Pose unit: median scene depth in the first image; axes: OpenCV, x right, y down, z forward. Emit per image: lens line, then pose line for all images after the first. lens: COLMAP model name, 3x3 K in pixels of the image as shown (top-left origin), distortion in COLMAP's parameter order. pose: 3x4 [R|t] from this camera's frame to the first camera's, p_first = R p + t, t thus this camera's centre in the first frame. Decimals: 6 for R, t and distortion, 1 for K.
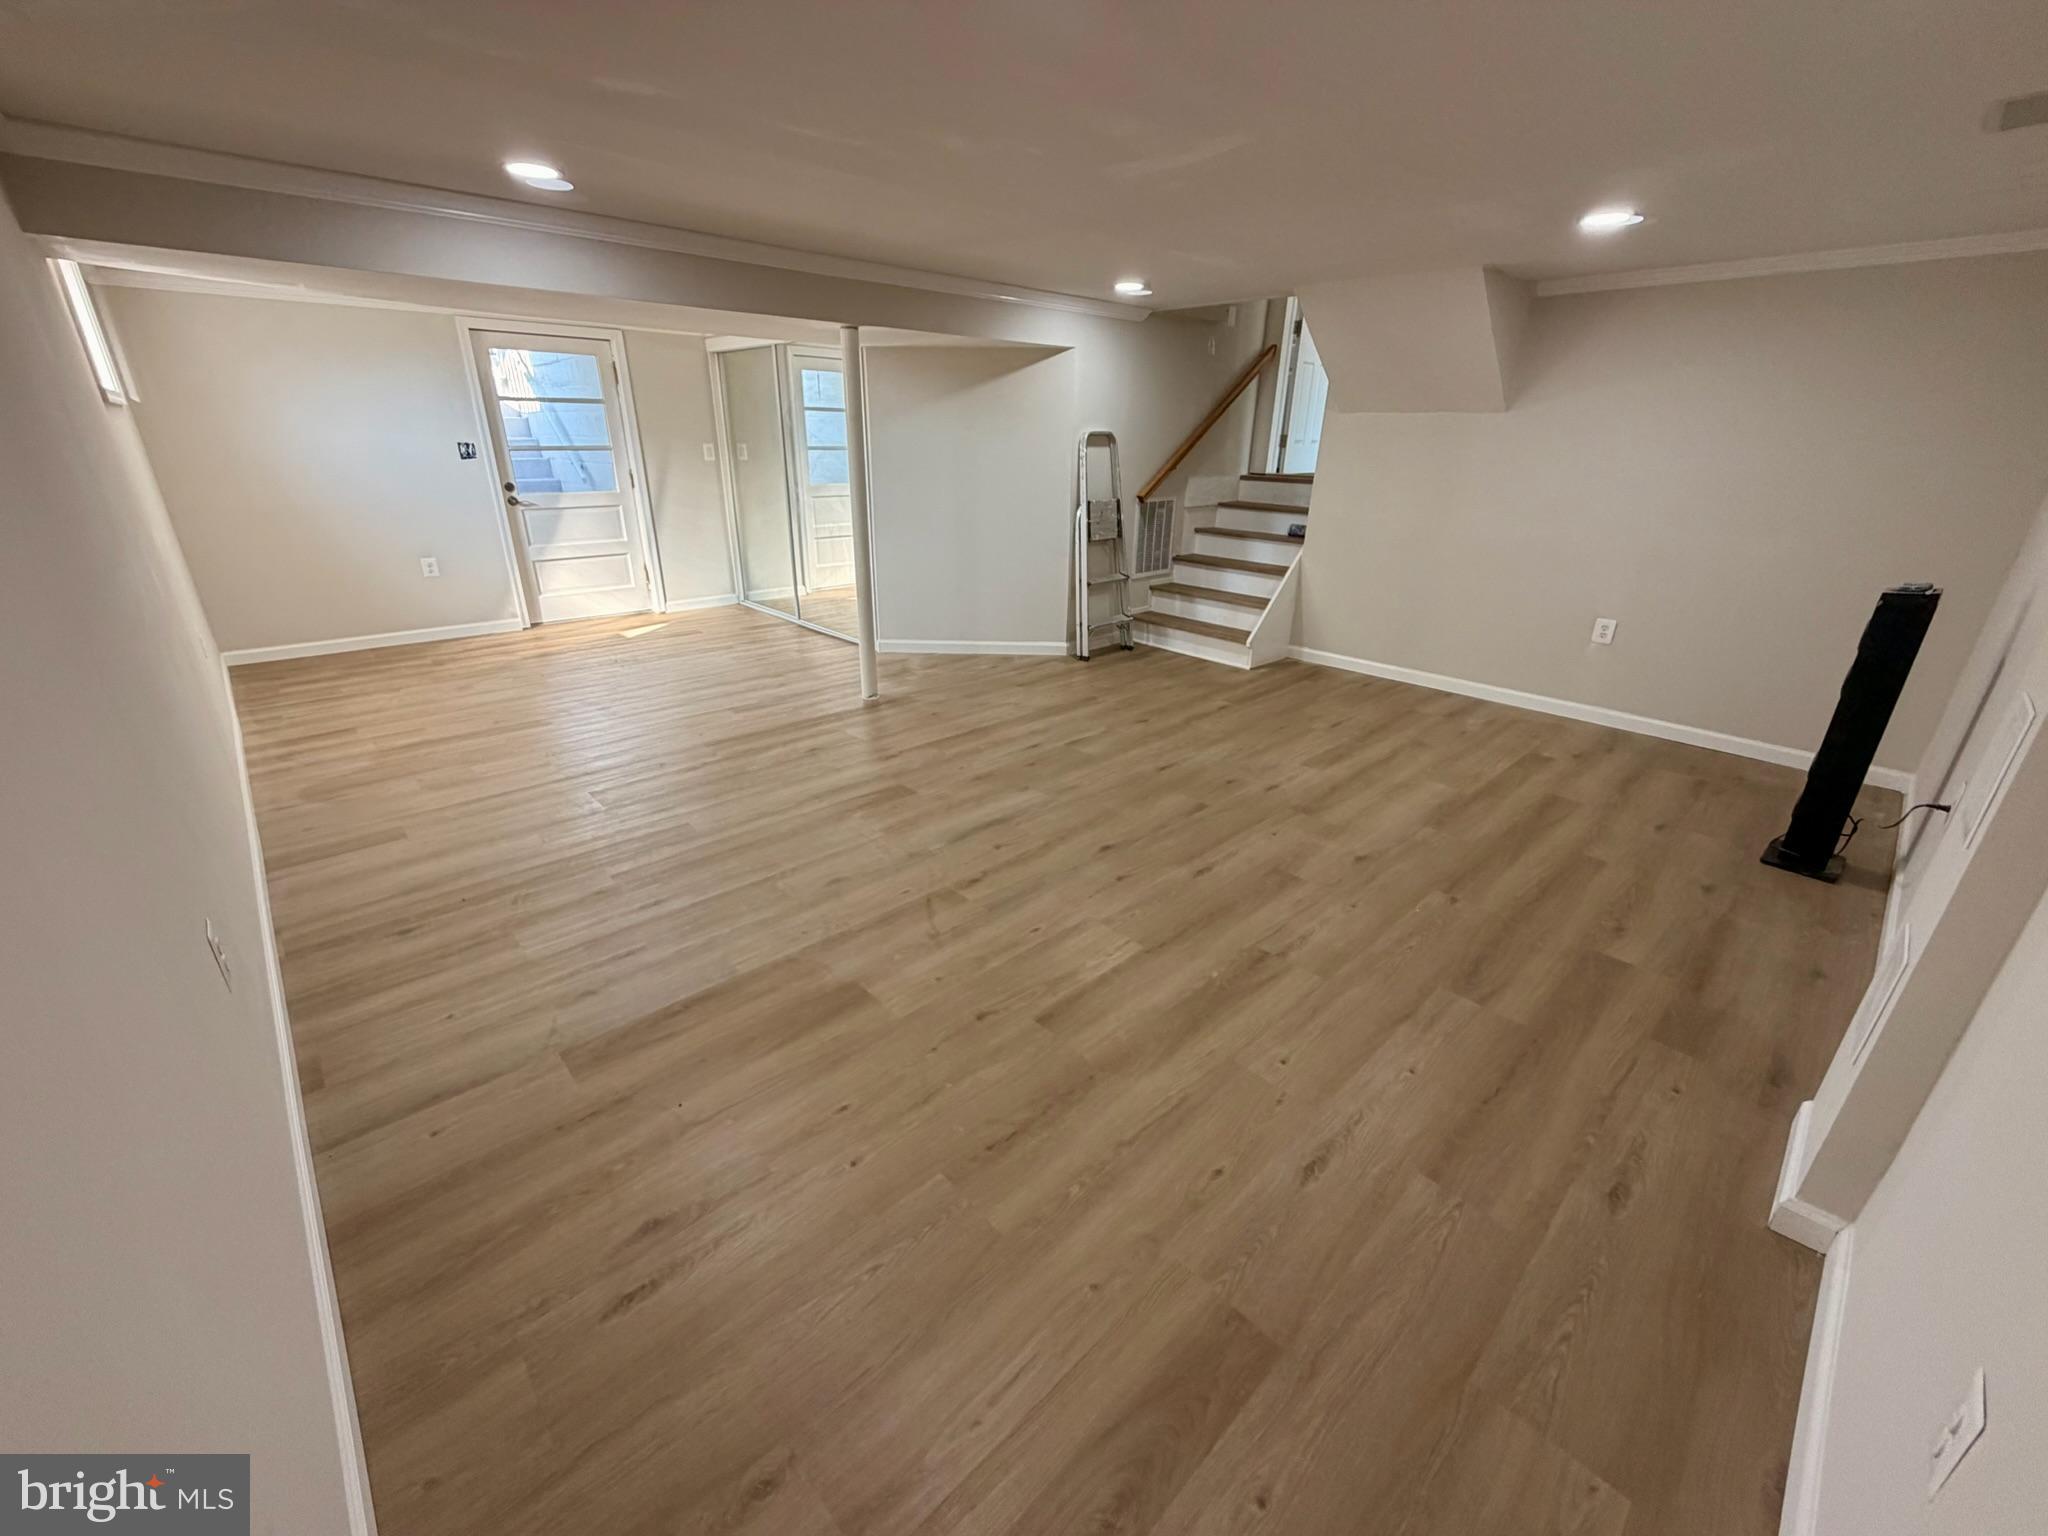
lens RADIAL K [[815.9, 0, 1017.8], [0, 815.9, 765.7], [0, 0, 1]] dist [-0.001675, 0.001336]
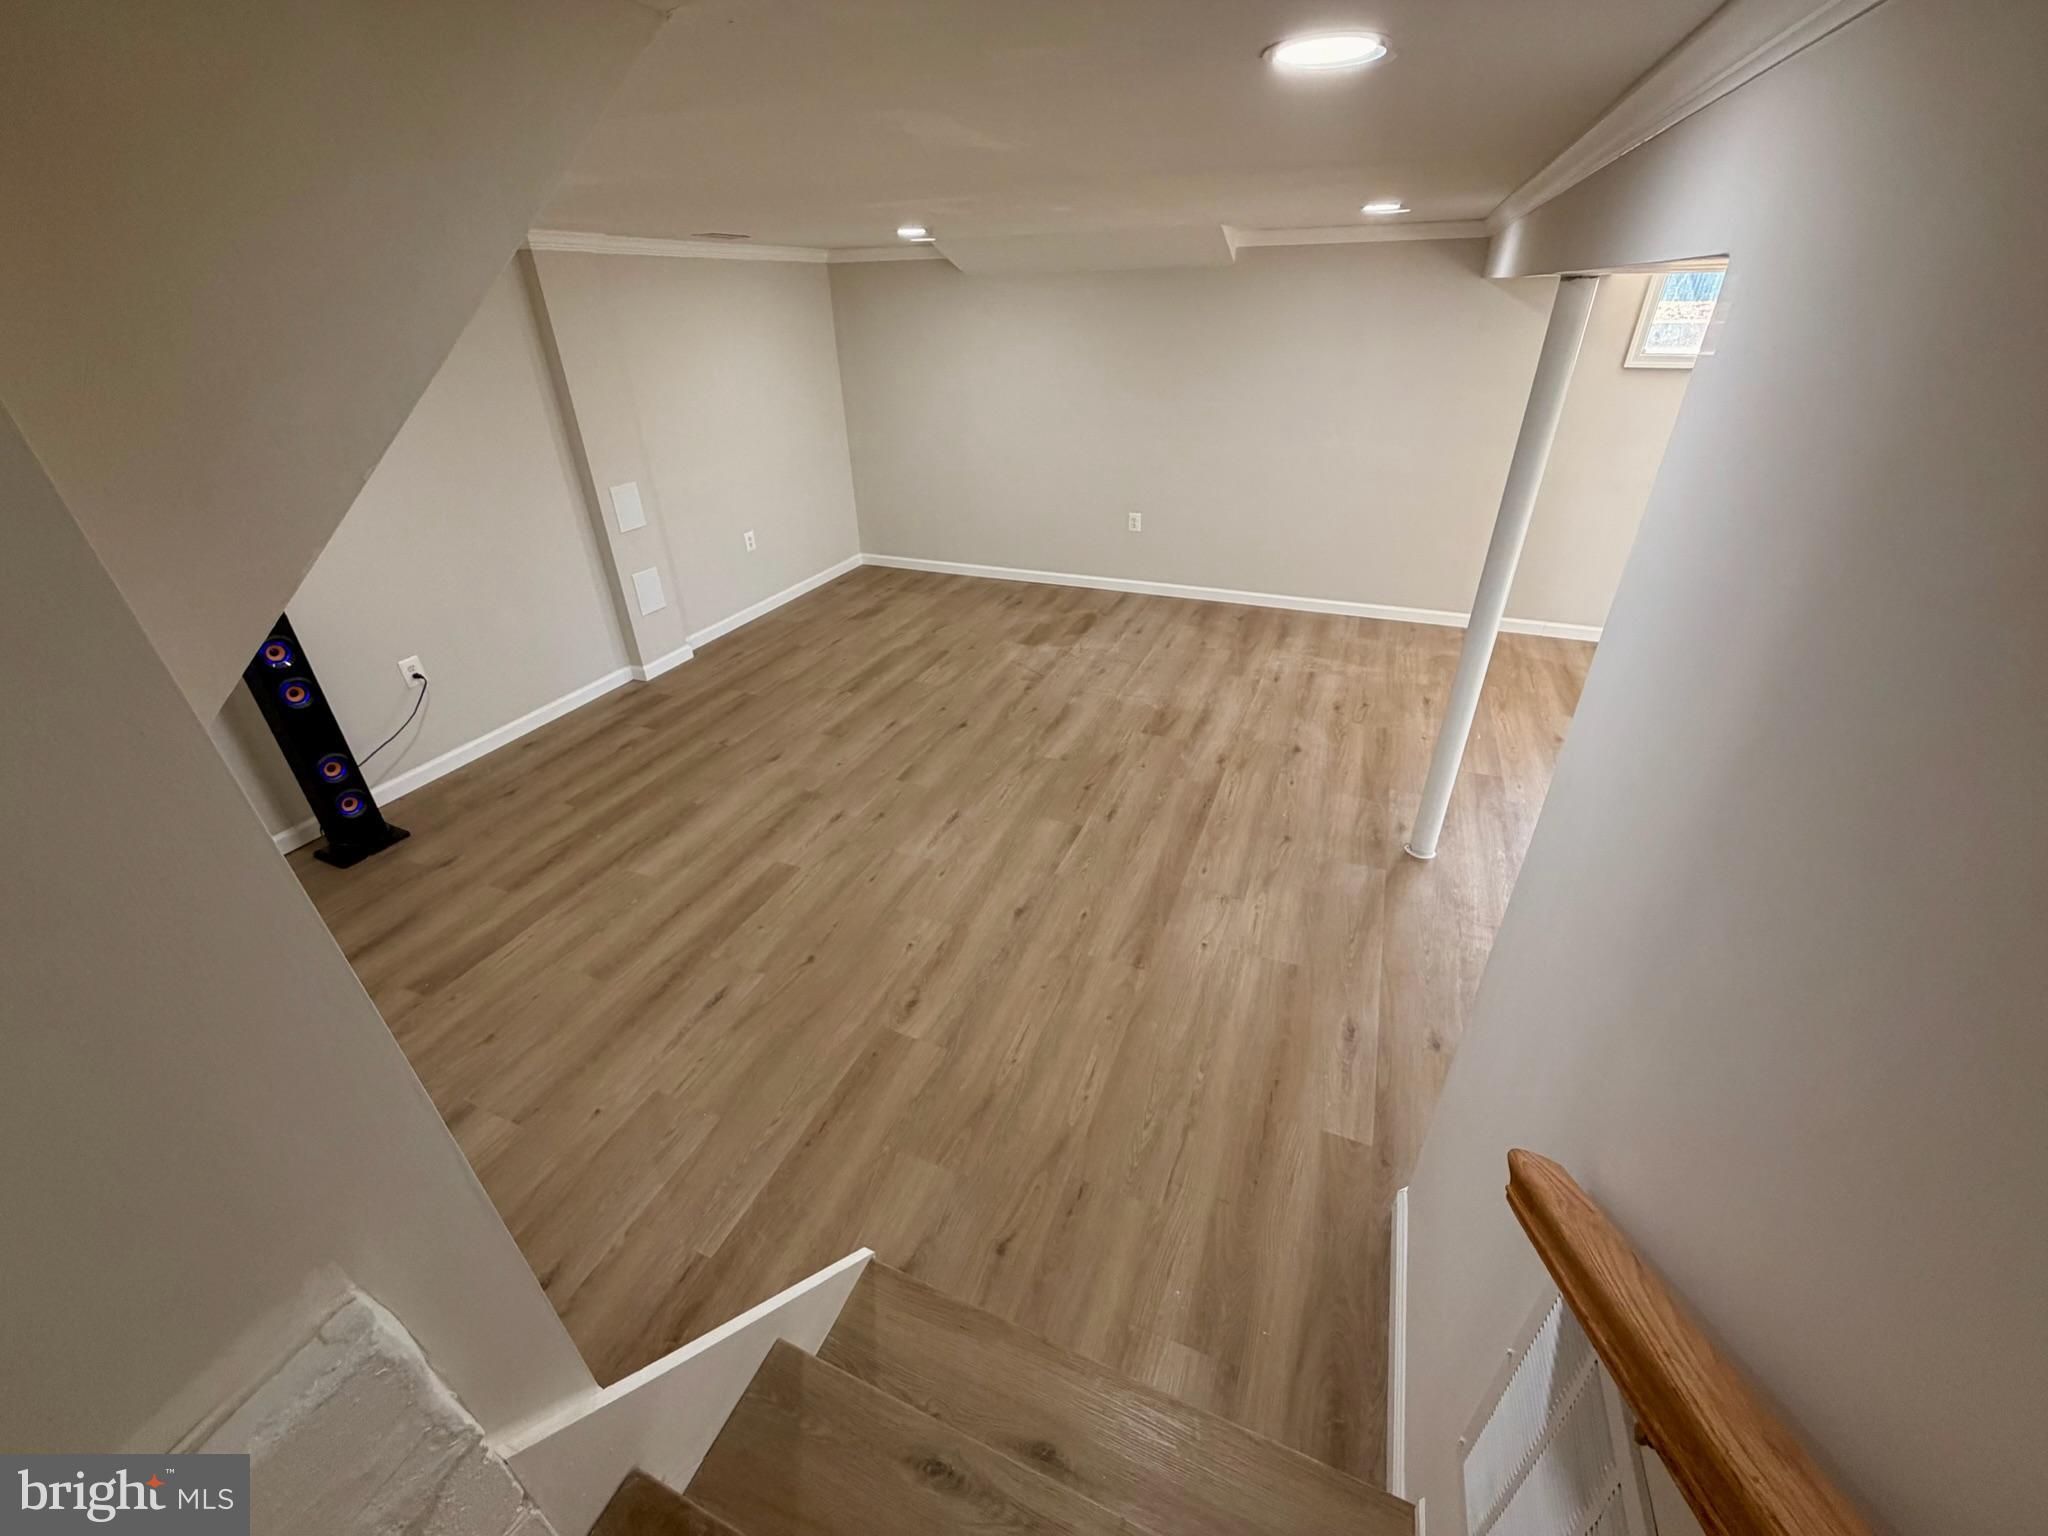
lens RADIAL K [[815.9, 0, 1020.1], [0, 815.9, 765.5], [0, 0, 1]] dist [-0.001675, 0.001336]
pose [[-0.908259, 0.212268, -0.360566, 0.516470], [-0.153734, 0.632175, 0.759421, -0.883901], [0.389142, 0.745182, -0.541546, 1.789732]]
